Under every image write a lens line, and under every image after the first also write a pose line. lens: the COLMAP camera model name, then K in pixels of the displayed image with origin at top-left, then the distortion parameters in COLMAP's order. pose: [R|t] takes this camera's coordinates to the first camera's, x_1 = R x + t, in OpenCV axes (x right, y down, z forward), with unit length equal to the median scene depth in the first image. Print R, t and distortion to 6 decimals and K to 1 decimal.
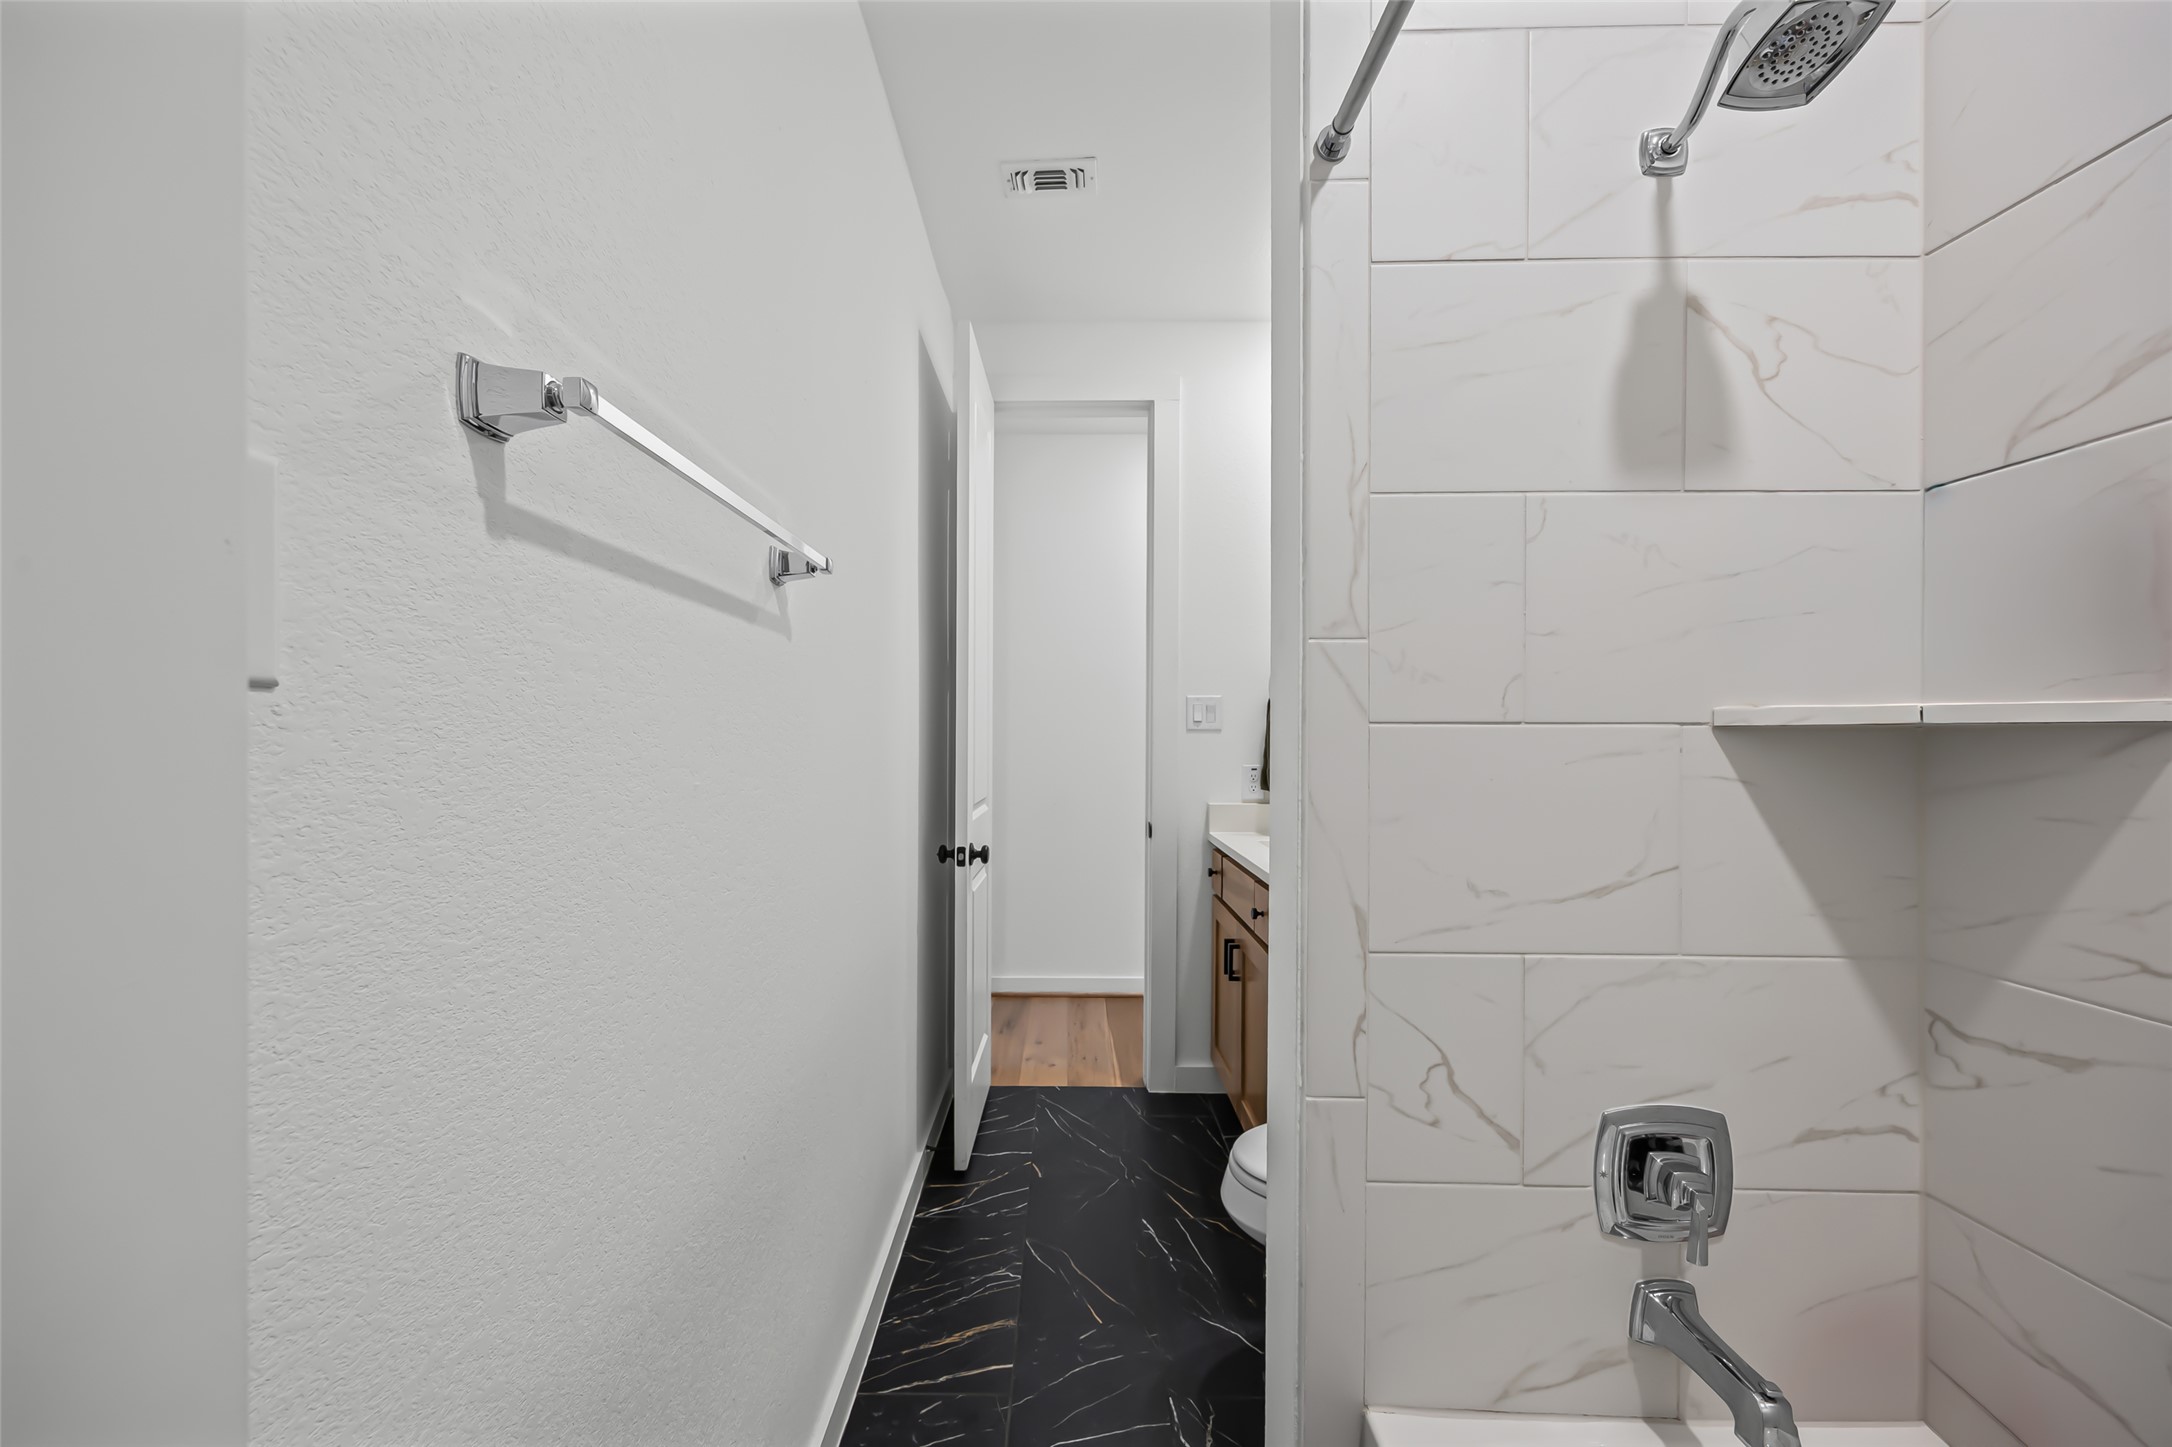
lens RADIAL K [[846.7, 0, 1074.6], [0, 846.7, 729.4], [0, 0, 1]] dist [-0.000963, -0.000171]
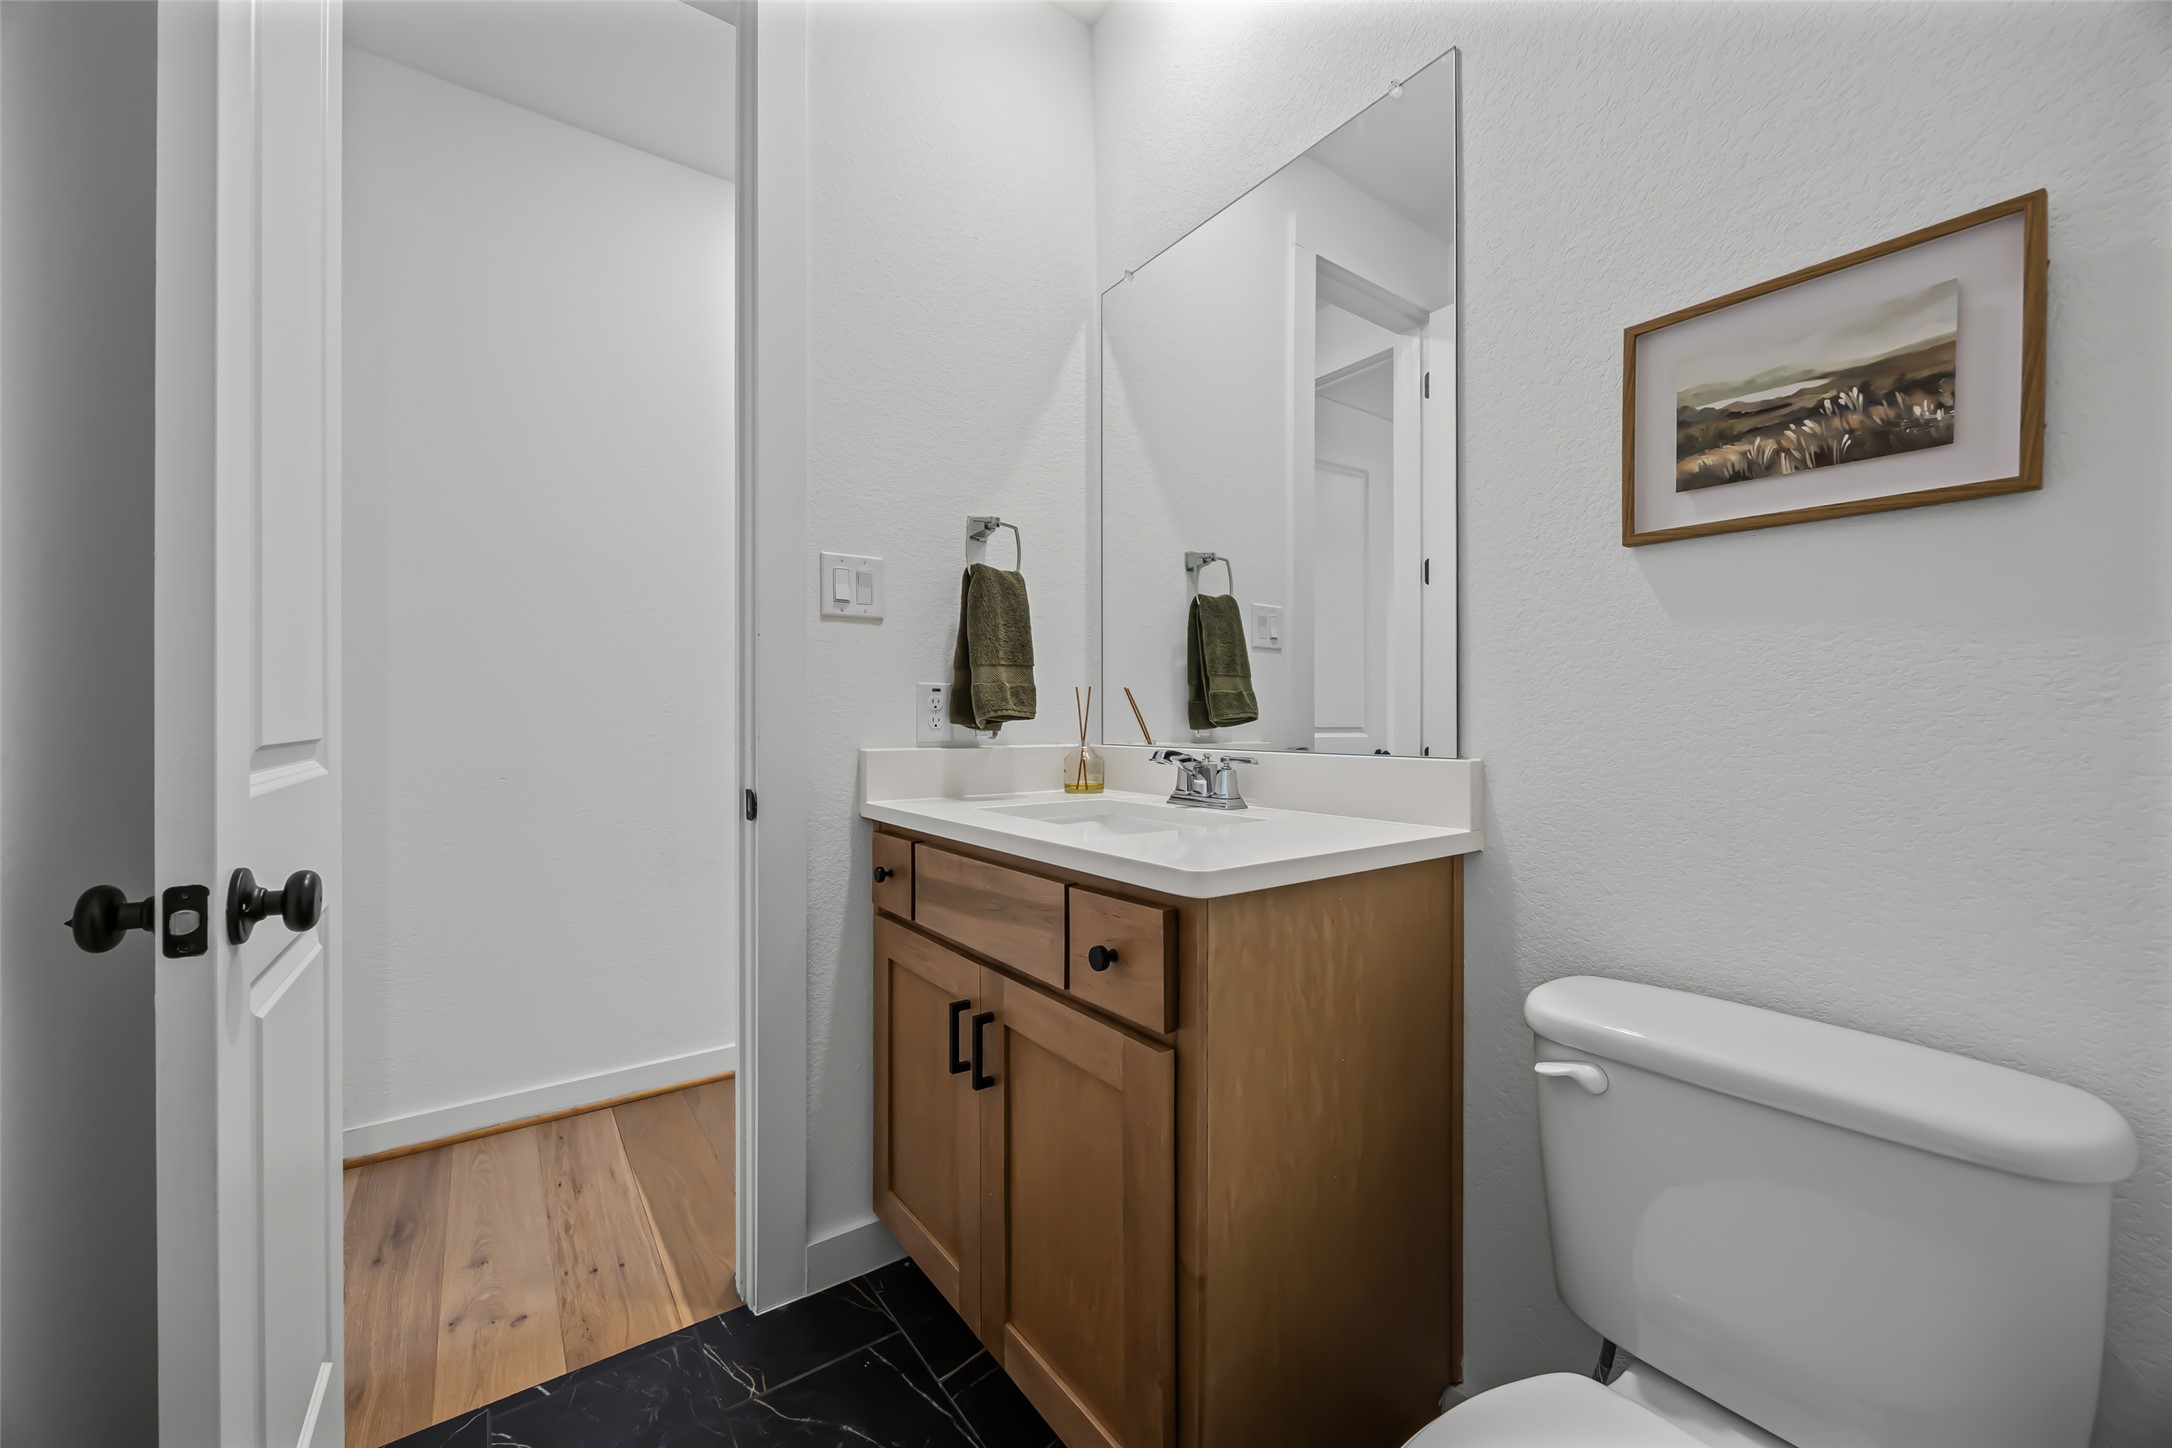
lens RADIAL K [[833.4, 0, 1083.1], [0, 833.4, 721.7], [0, 0, 1]] dist [0.000827, 0.000029]
pose [[0.814906, -0.006895, 0.579552, -0.039882], [0.001683, 0.999953, 0.009531, 0.063858], [-0.579591, -0.006791, 0.814879, 0.469005]]
